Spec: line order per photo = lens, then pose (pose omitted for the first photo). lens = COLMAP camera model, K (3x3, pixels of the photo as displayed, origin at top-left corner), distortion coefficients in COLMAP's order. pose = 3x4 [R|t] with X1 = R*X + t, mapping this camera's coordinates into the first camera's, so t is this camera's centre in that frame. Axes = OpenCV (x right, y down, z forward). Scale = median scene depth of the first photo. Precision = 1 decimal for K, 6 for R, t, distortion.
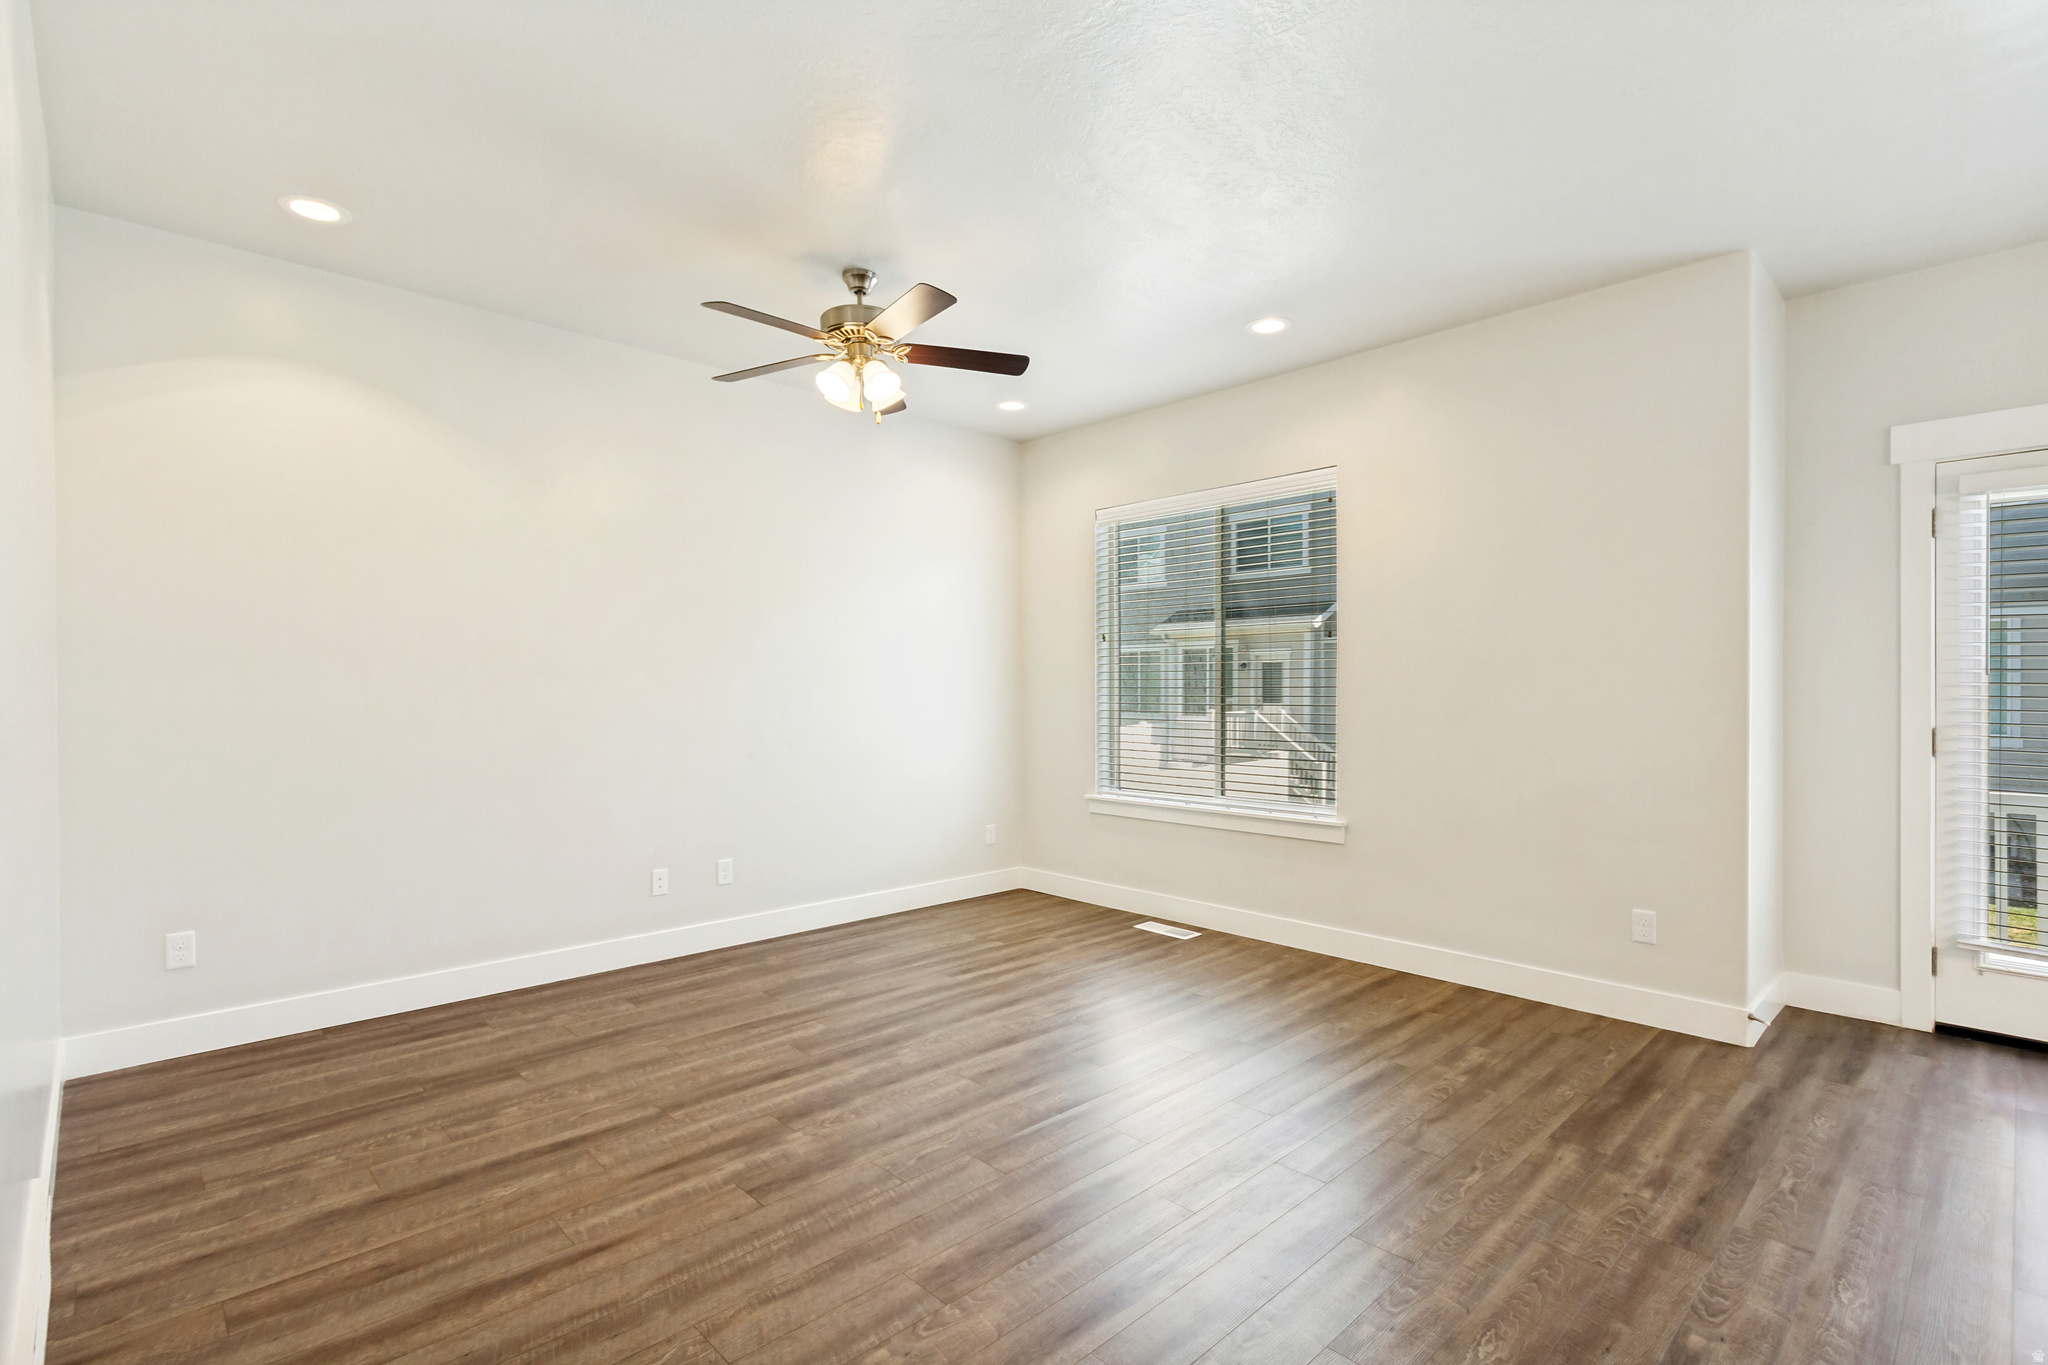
lens RADIAL K [[951.8, 0, 1025.4], [0, 951.8, 694.8], [0, 0, 1]] dist [0.003833, -0.000285]
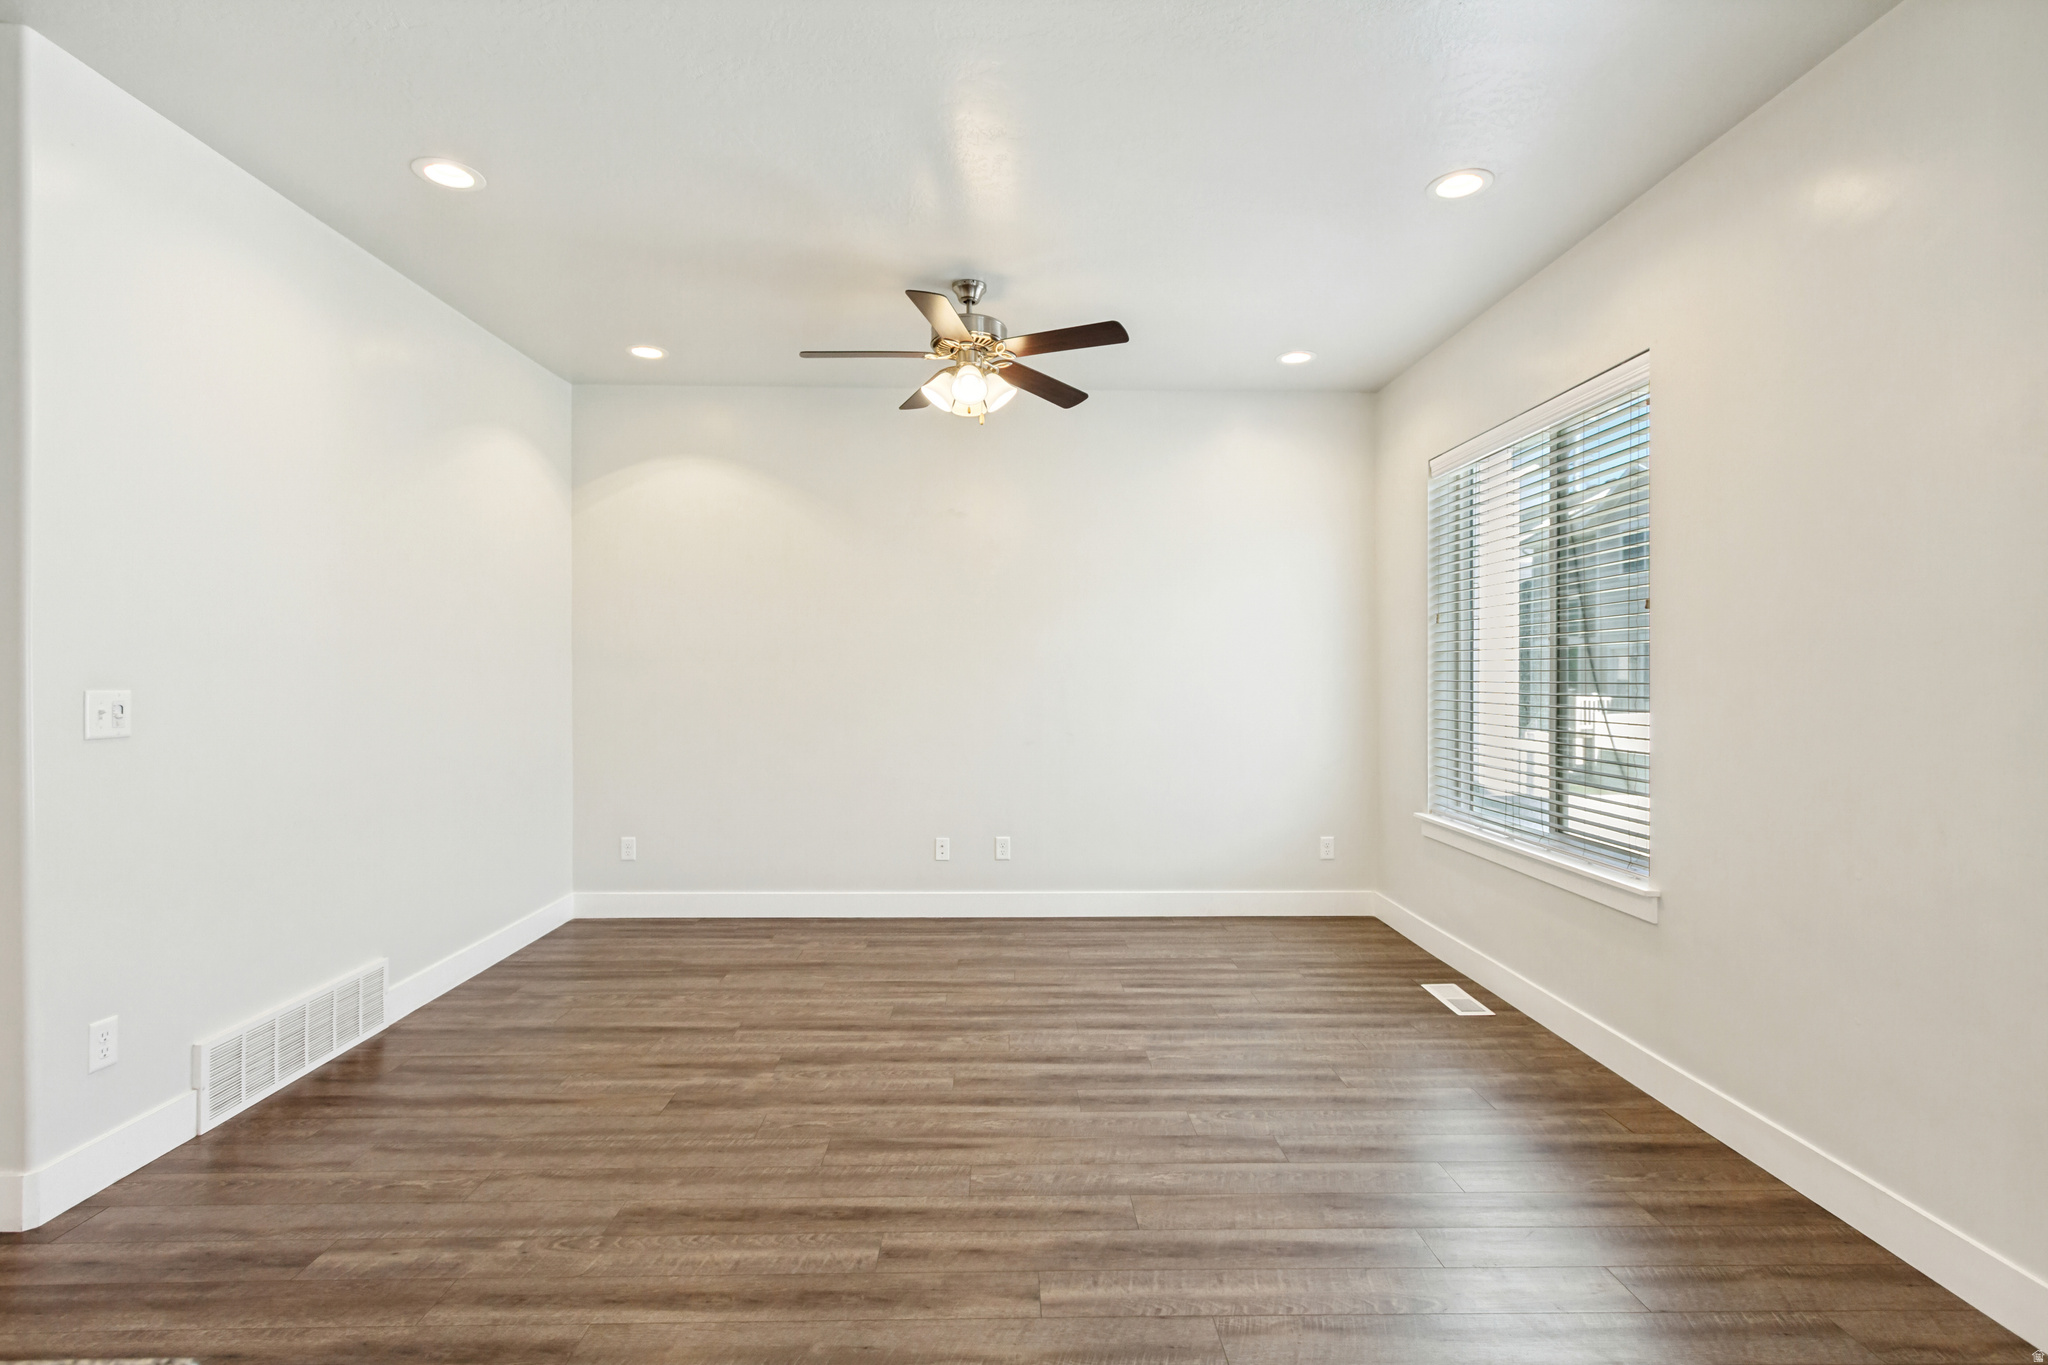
lens RADIAL K [[932.8, 0, 991.5], [0, 932.8, 678.1], [0, 0, 1]] dist [0.001793, 0.000078]
pose [[0.738557, 0.004579, -0.674175, 0.532453], [-0.008430, 0.999961, -0.002444, -0.009056], [0.674138, 0.007489, 0.738567, 0.265631]]
